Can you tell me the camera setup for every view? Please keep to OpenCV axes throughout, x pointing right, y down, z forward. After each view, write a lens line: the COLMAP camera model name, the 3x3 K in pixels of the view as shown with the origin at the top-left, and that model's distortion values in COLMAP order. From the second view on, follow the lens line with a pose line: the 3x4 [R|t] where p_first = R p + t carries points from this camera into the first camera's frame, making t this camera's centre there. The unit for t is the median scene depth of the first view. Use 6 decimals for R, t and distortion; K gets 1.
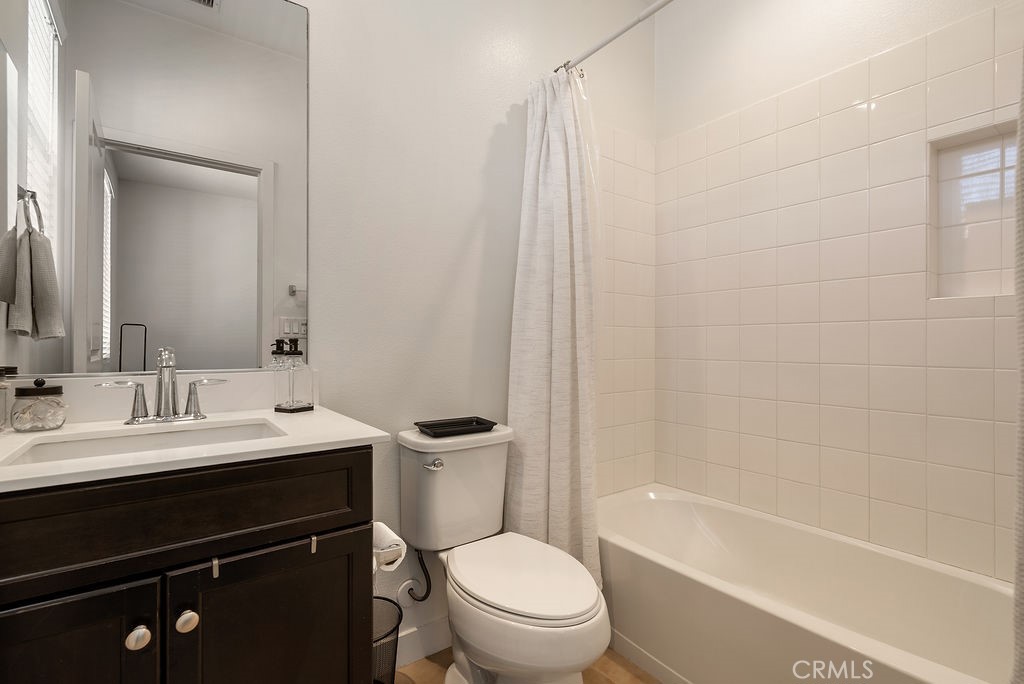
lens RADIAL K [[472.3, 0, 510.2], [0, 472.3, 340.9], [0, 0, 1]] dist [-0.004382, 0.000736]
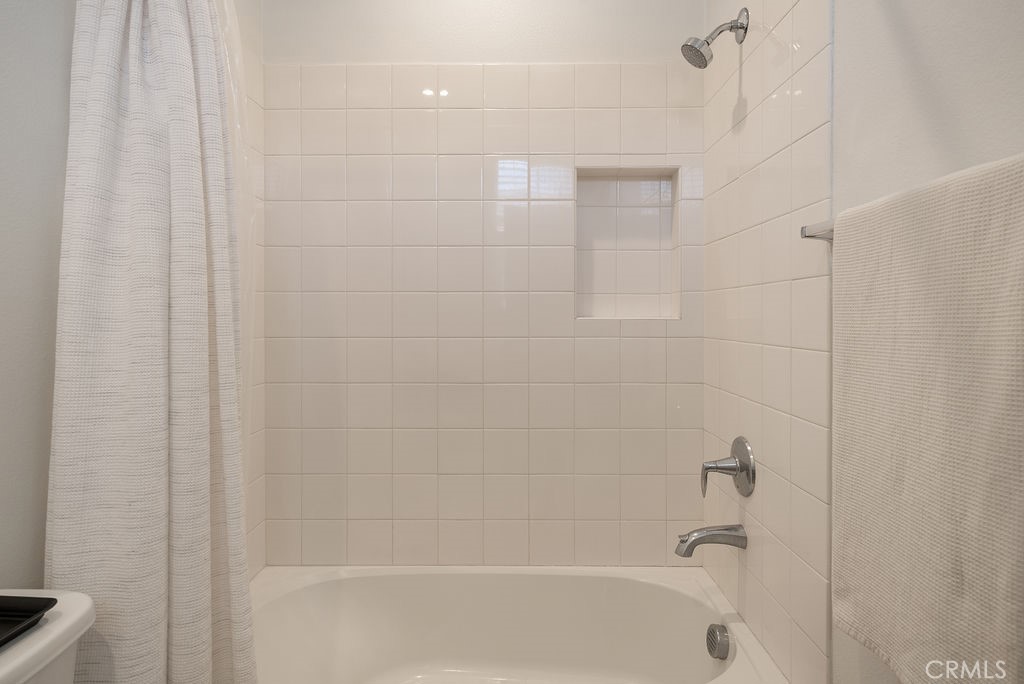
lens RADIAL K [[570.1, 0, 516.4], [0, 570.1, 320.9], [0, 0, 1]] dist [0.002661, -0.000397]
pose [[0.591234, -0.008245, 0.806458, -0.192262], [-0.002010, 0.999930, 0.011696, -0.088444], [-0.806498, -0.008536, 0.591175, 0.320781]]
